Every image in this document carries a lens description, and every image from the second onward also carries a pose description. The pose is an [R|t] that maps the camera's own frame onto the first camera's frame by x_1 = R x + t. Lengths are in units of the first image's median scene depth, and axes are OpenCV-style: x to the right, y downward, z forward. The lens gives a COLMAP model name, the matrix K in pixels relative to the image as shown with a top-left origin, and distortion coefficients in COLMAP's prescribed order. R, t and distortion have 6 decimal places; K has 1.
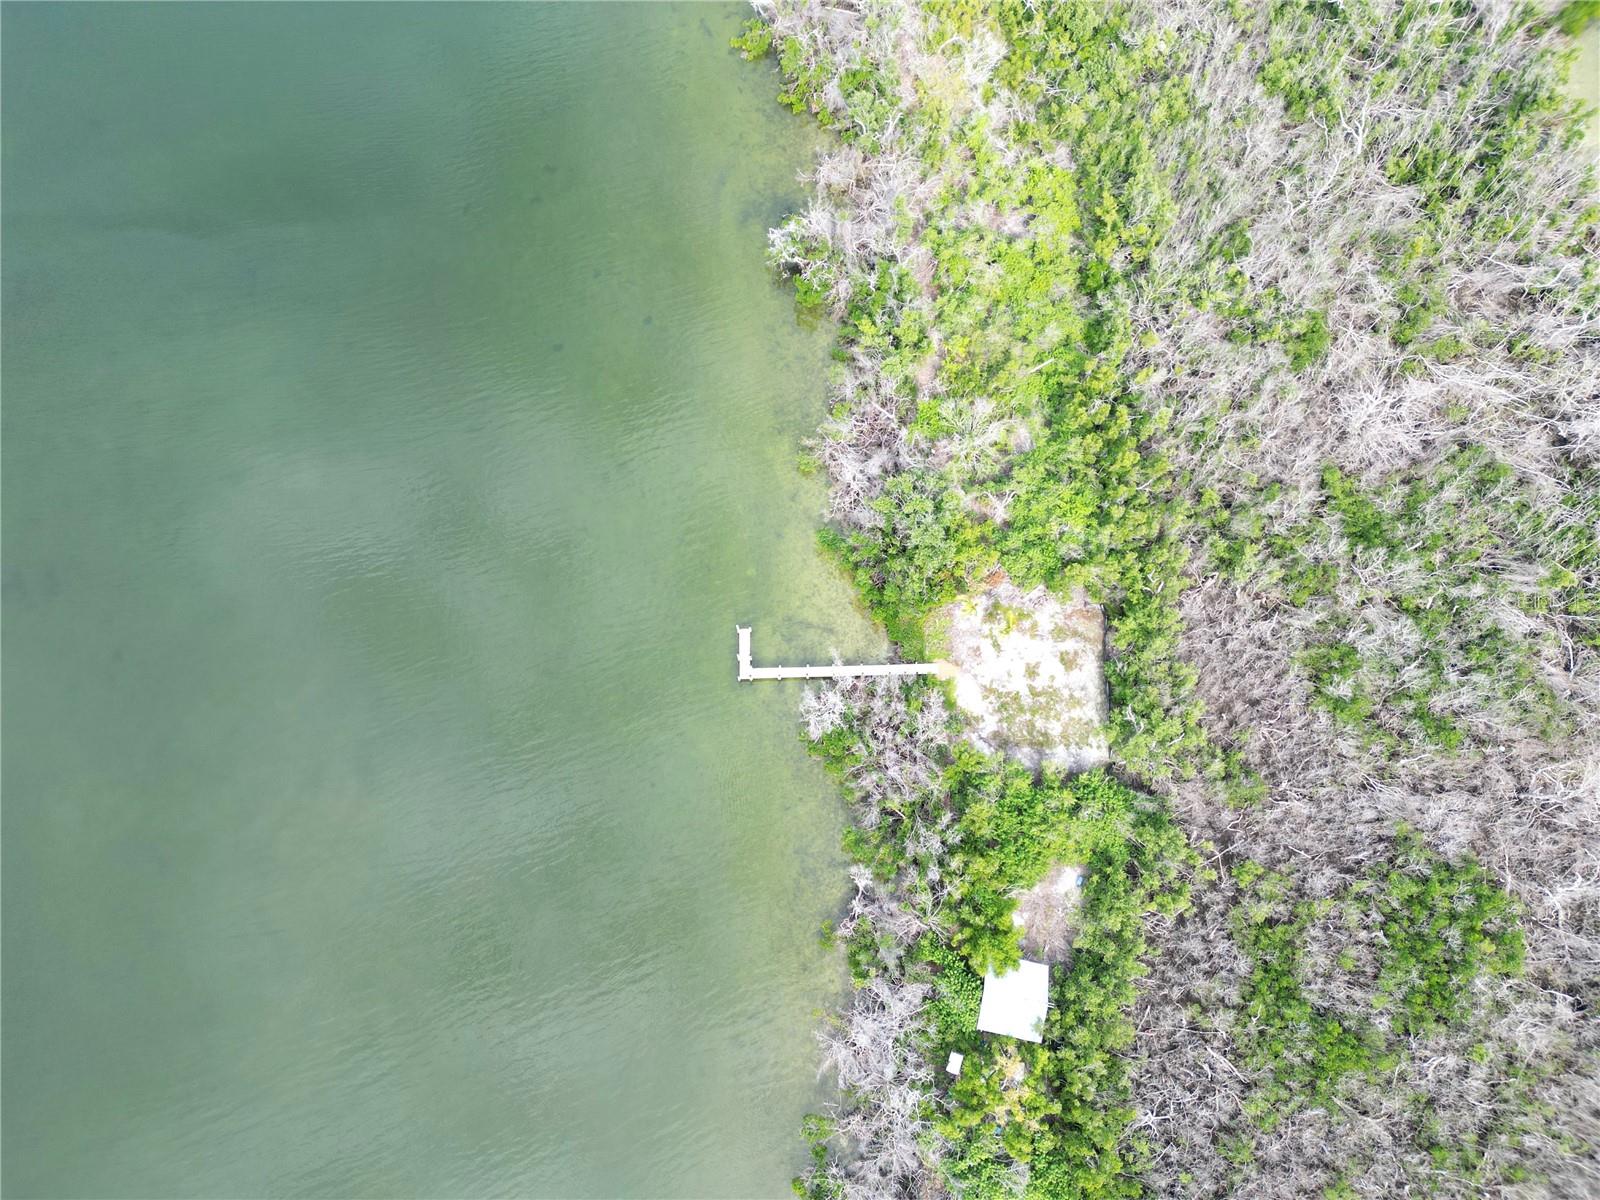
lens RADIAL K [[1150.2, 0, 790.2], [0, 1150.2, 593.4], [0, 0, 1]] dist [0.074778, -0.062733]
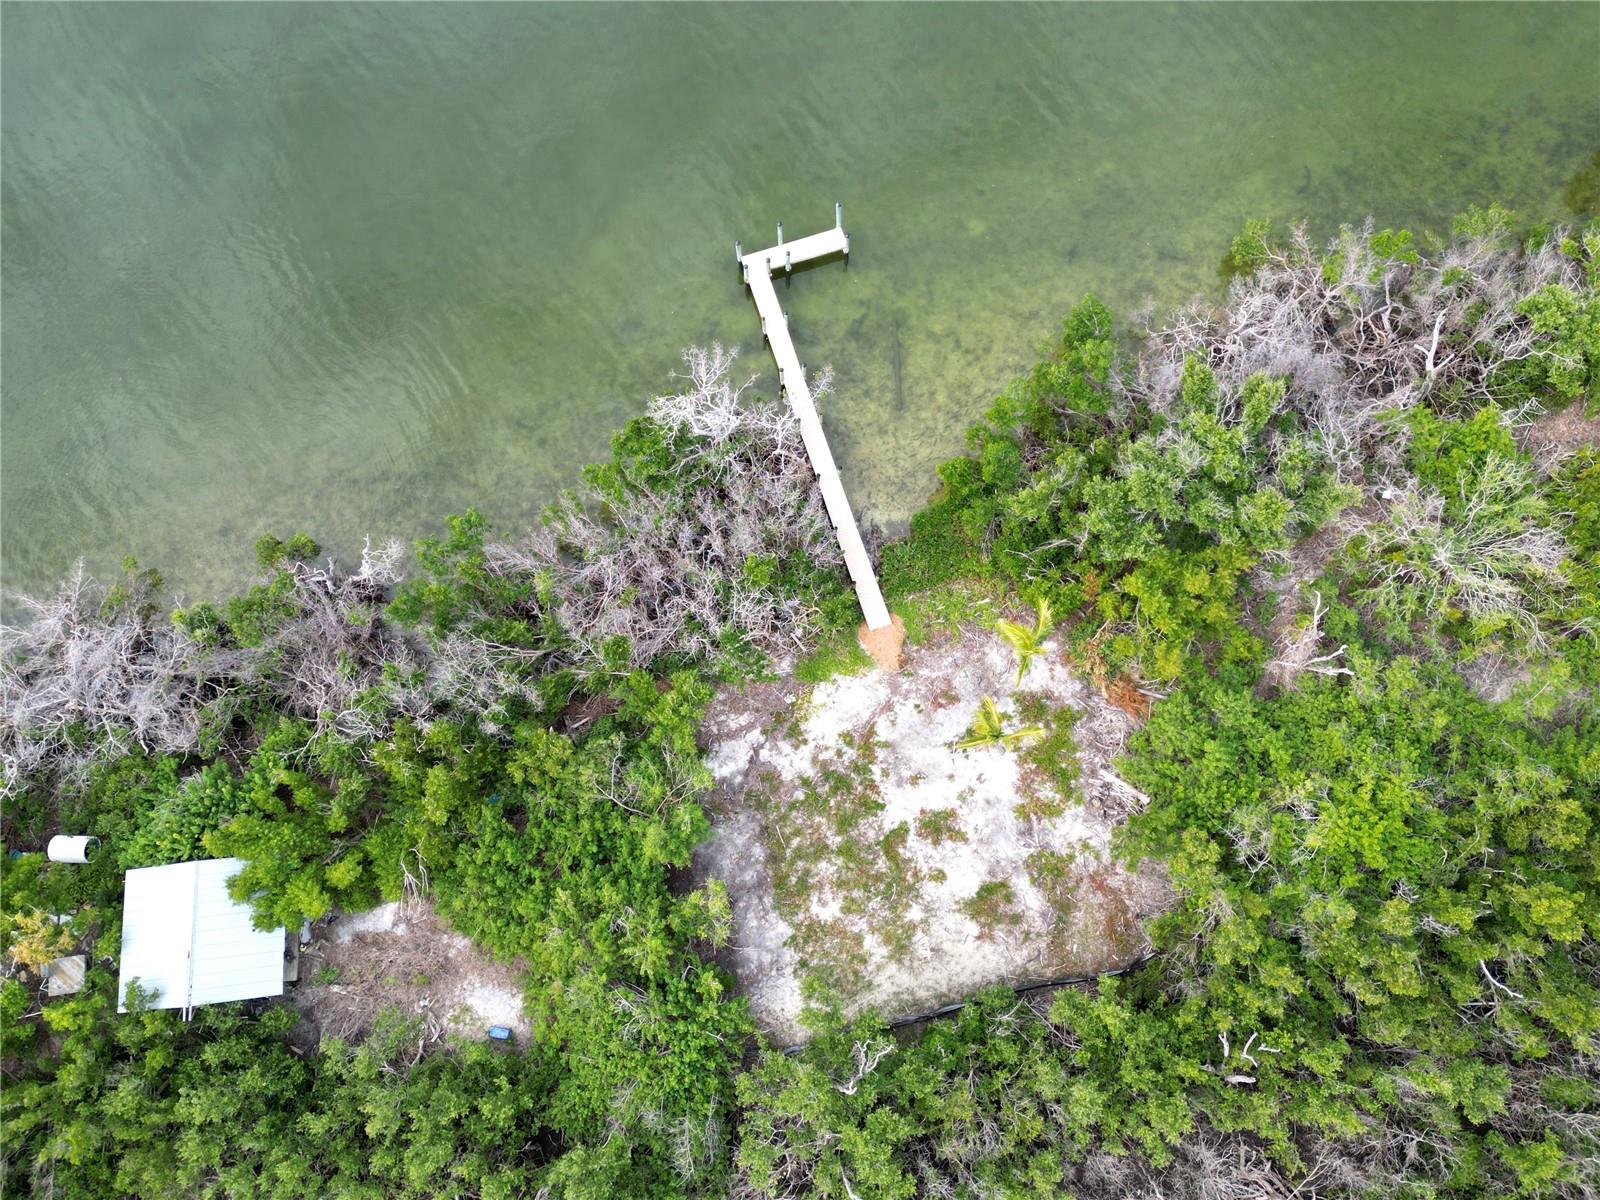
lens RADIAL K [[1324.5, 0, 792.6], [0, 1324.5, 598.2], [0, 0, 1]] dist [0.058927, -0.026062]
pose [[0.280114, 0.925049, -0.256555, 0.243581], [-0.901678, 0.345244, 0.260352, -0.042912], [0.329413, 0.158401, 0.930804, 0.503000]]
